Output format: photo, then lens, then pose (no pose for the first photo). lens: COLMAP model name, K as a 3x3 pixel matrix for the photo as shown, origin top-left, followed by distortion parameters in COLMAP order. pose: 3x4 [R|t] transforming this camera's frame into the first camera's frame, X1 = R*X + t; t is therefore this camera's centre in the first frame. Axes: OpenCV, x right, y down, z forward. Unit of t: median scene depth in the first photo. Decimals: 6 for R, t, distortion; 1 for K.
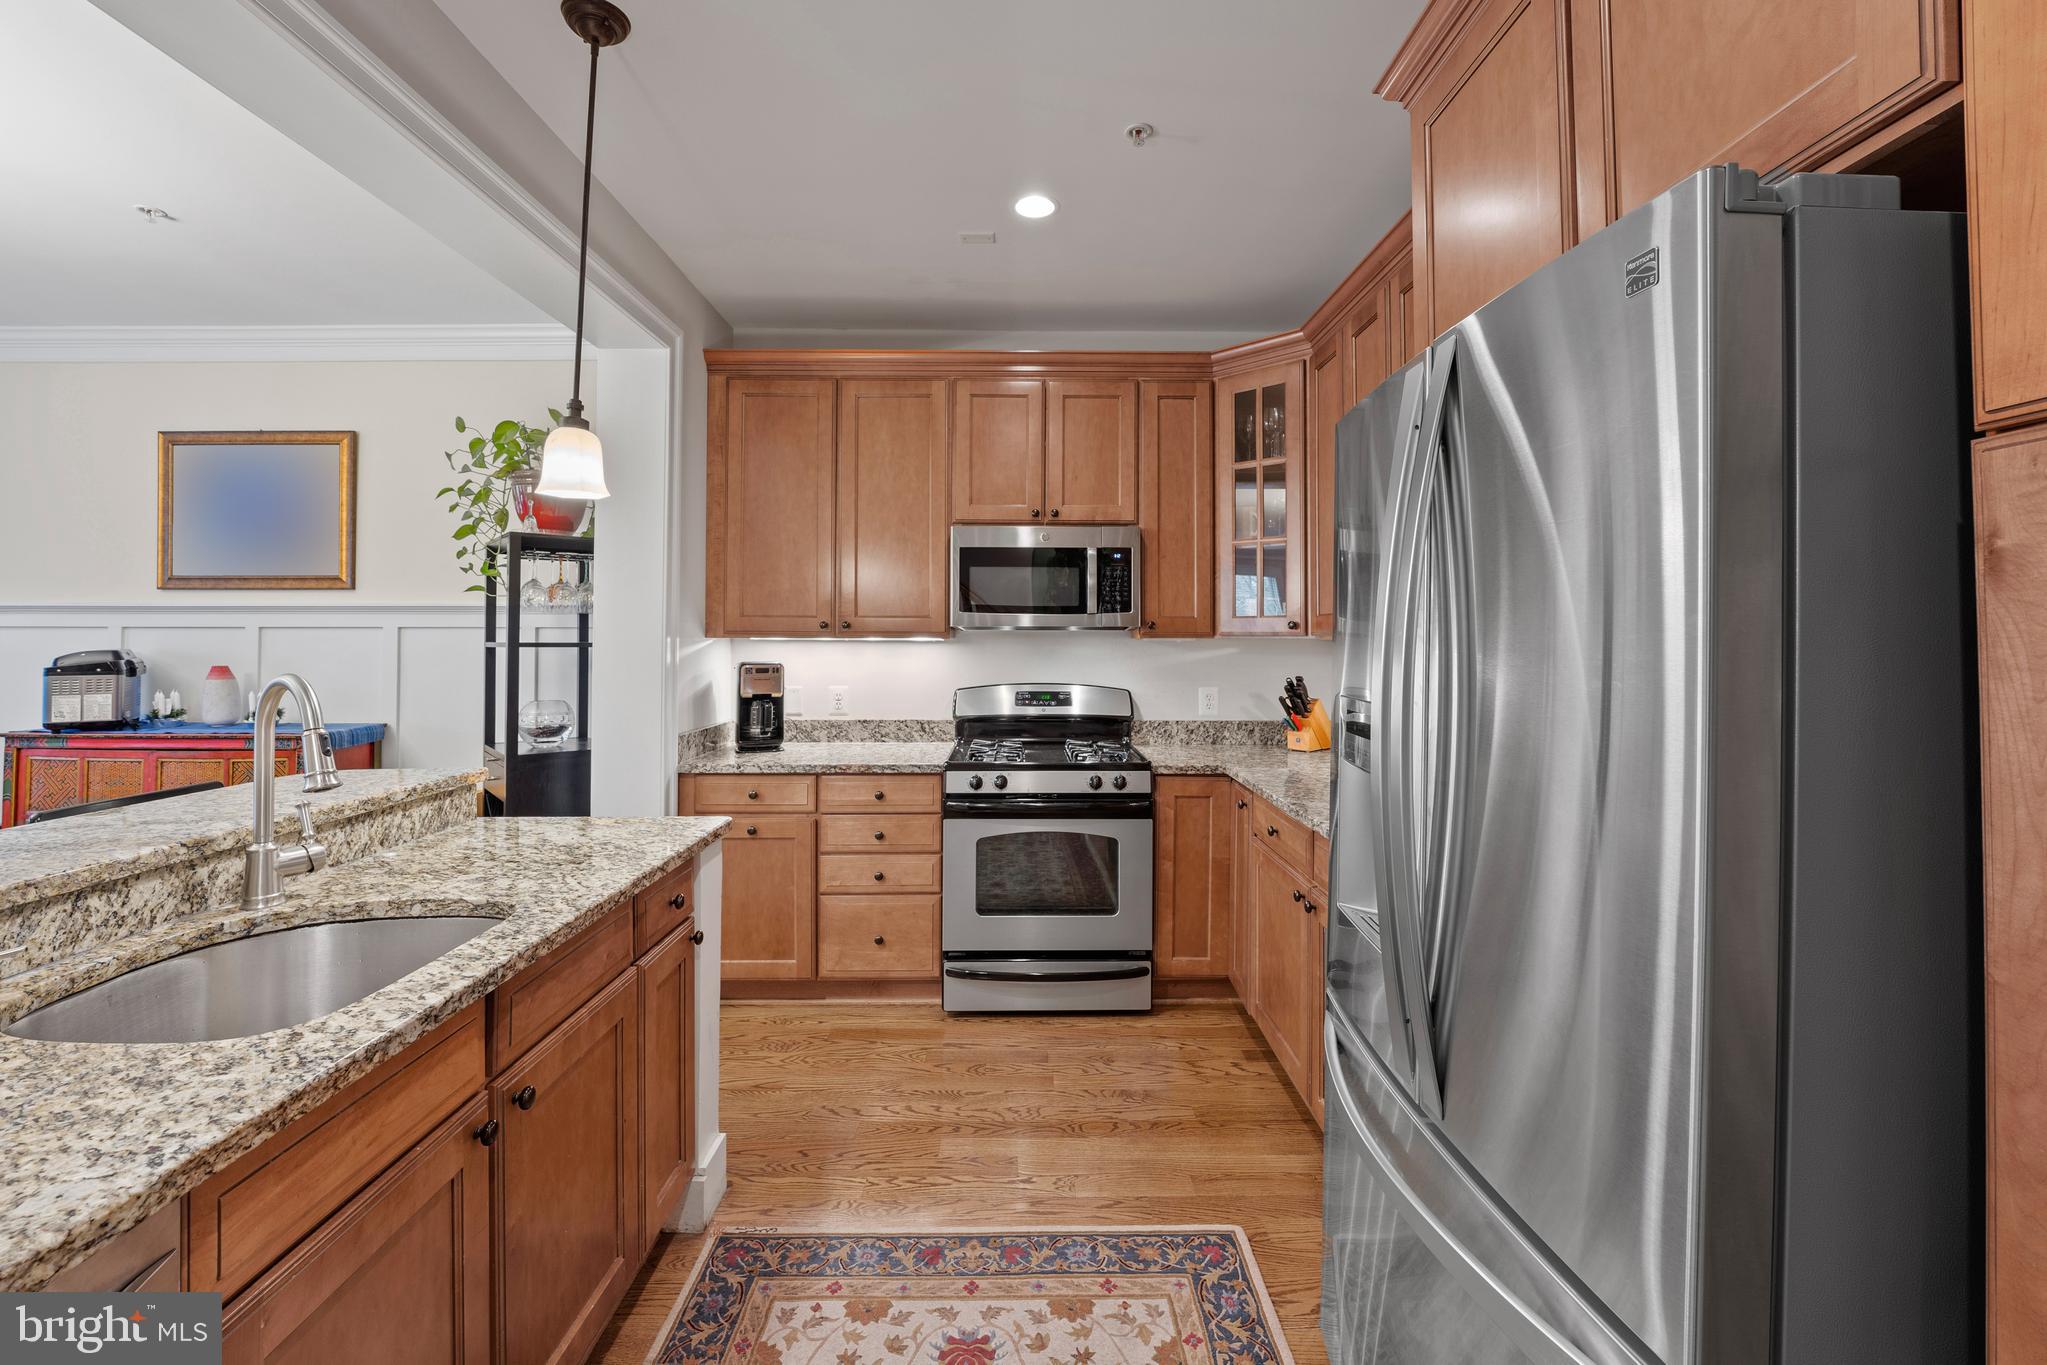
lens RADIAL K [[917.4, 0, 1038.5], [0, 917.4, 598.7], [0, 0, 1]] dist [-0.008940, 0.001050]
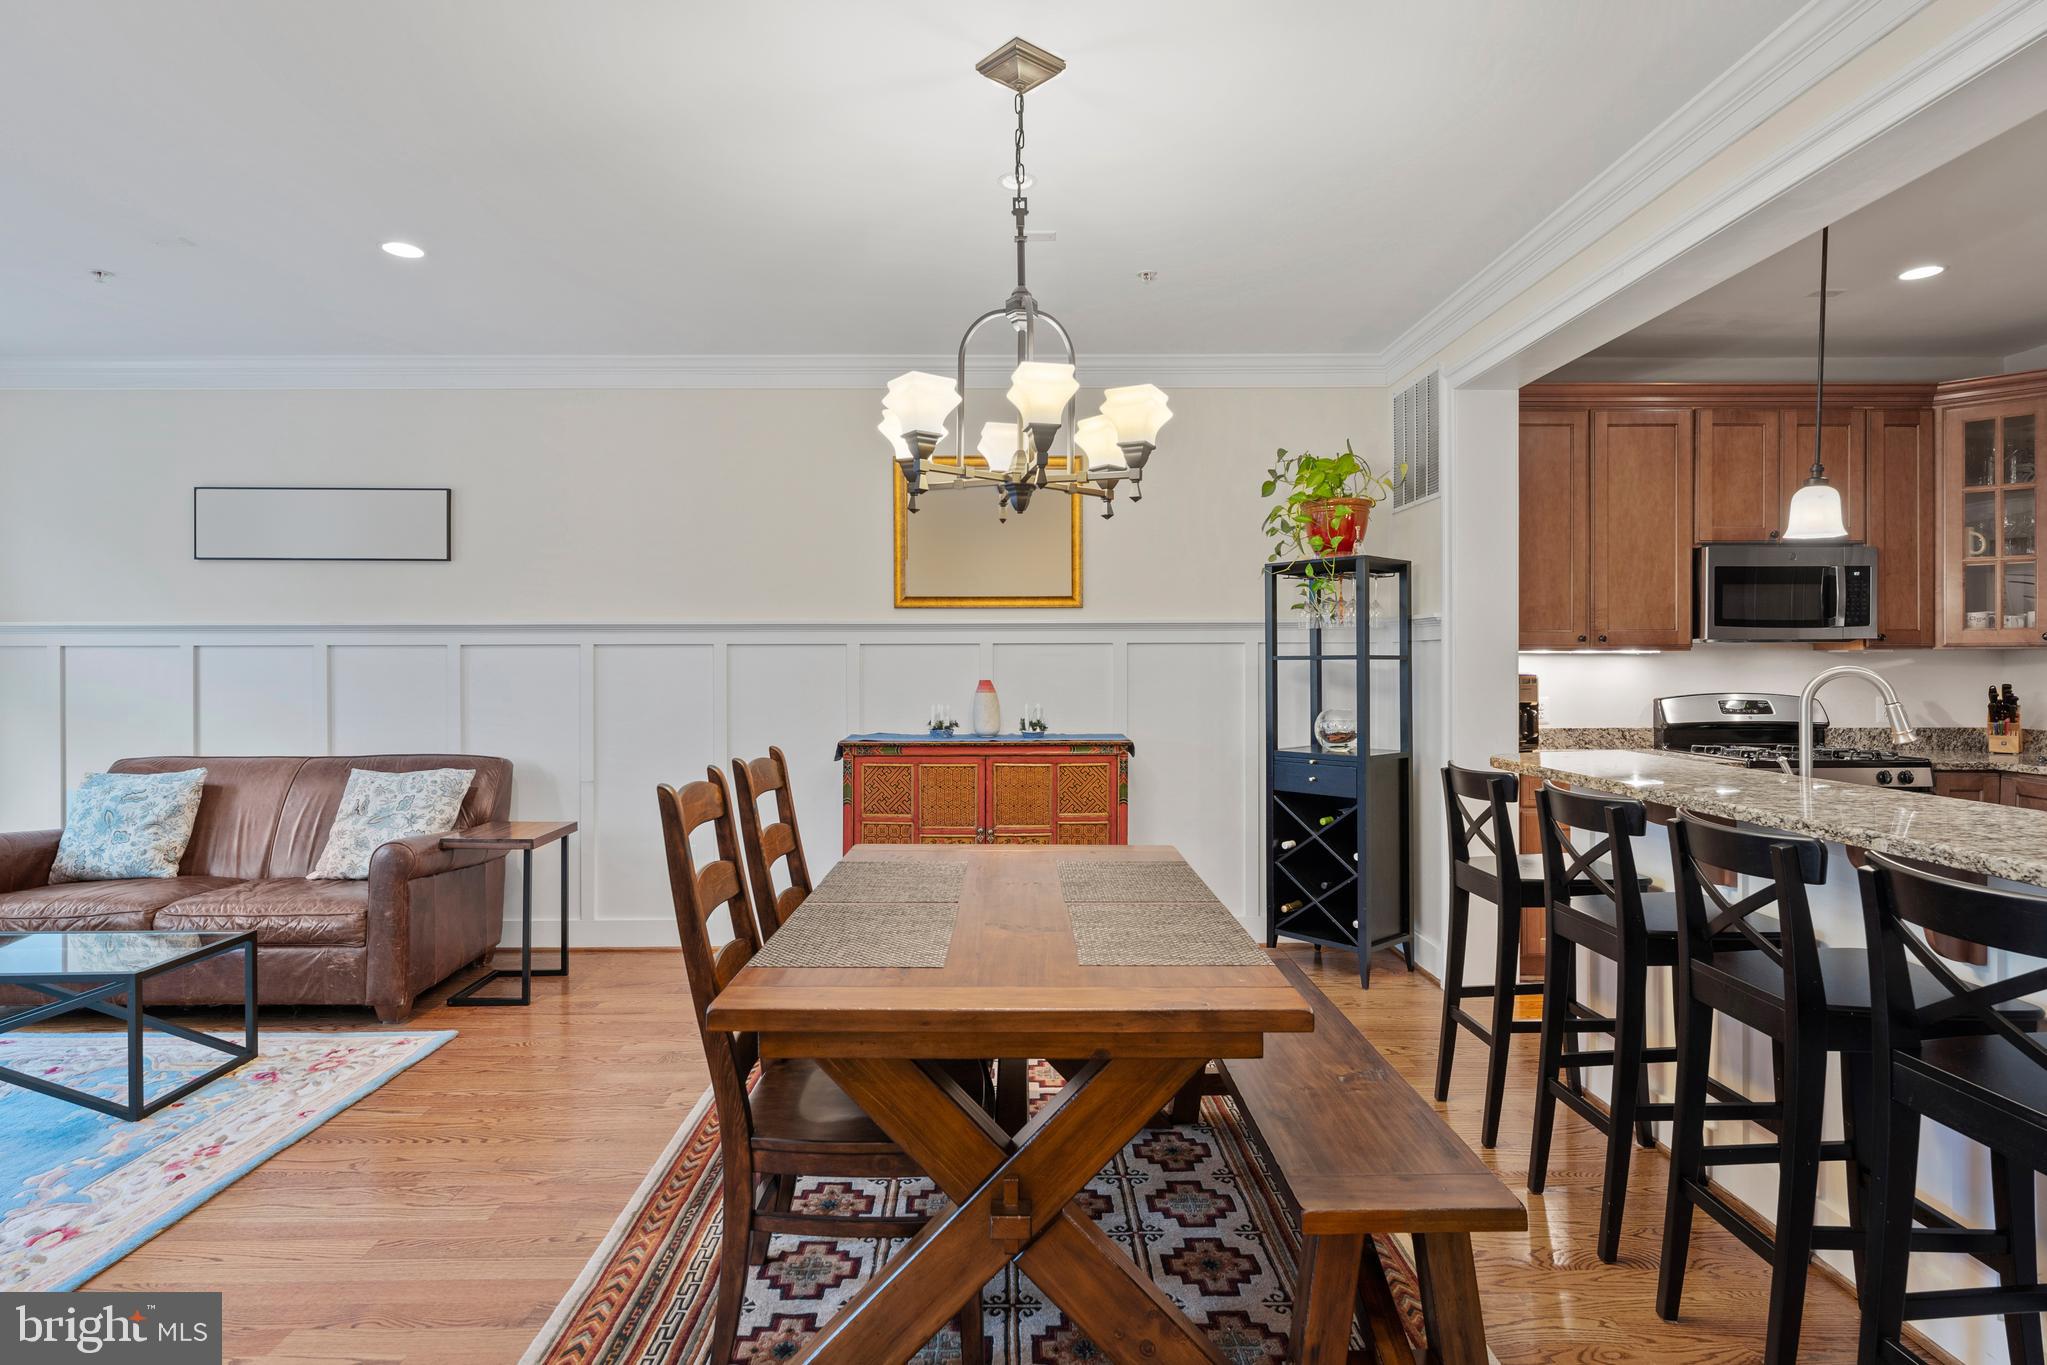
lens RADIAL K [[1058.7, 0, 1016.9], [0, 1058.7, 665.6], [0, 0, 1]] dist [-0.010008, 0.003928]
pose [[0.999969, -0.004235, 0.006680, -0.896832], [0.003952, 0.999119, 0.041791, 0.005745], [-0.006851, -0.041764, 0.999104, -0.237694]]
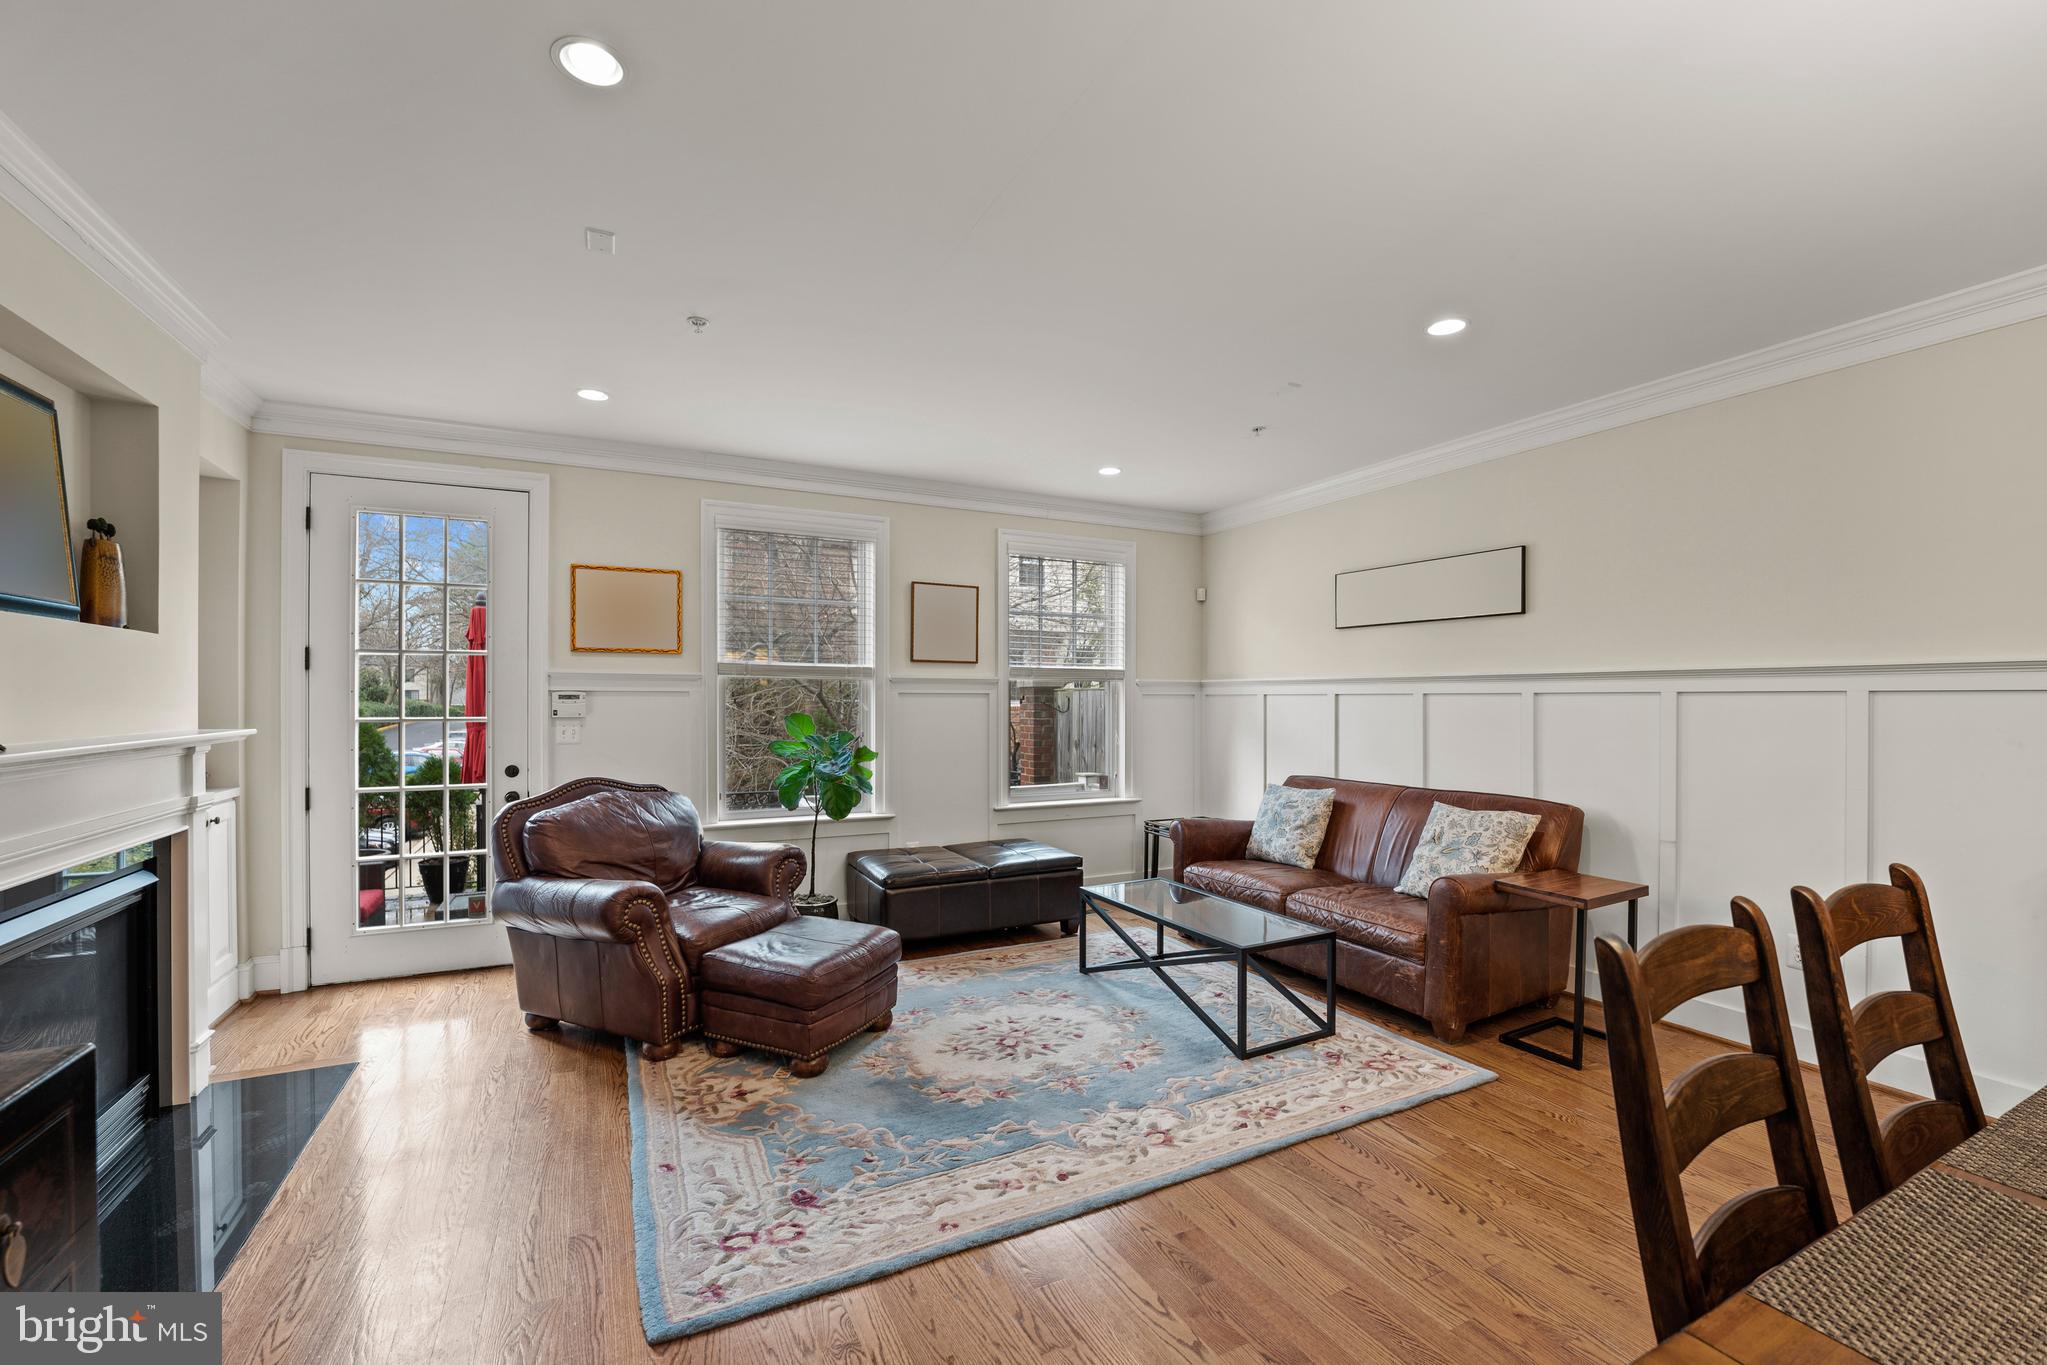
lens RADIAL K [[840.2, 0, 1022.4], [0, 840.2, 698.7], [0, 0, 1]] dist [-0.030729, 0.003846]
pose [[0.453458, -0.000909, -0.891277, -0.917182], [0.034171, 0.999282, 0.016366, -0.000395], [0.890622, -0.037877, 0.453164, -0.005360]]
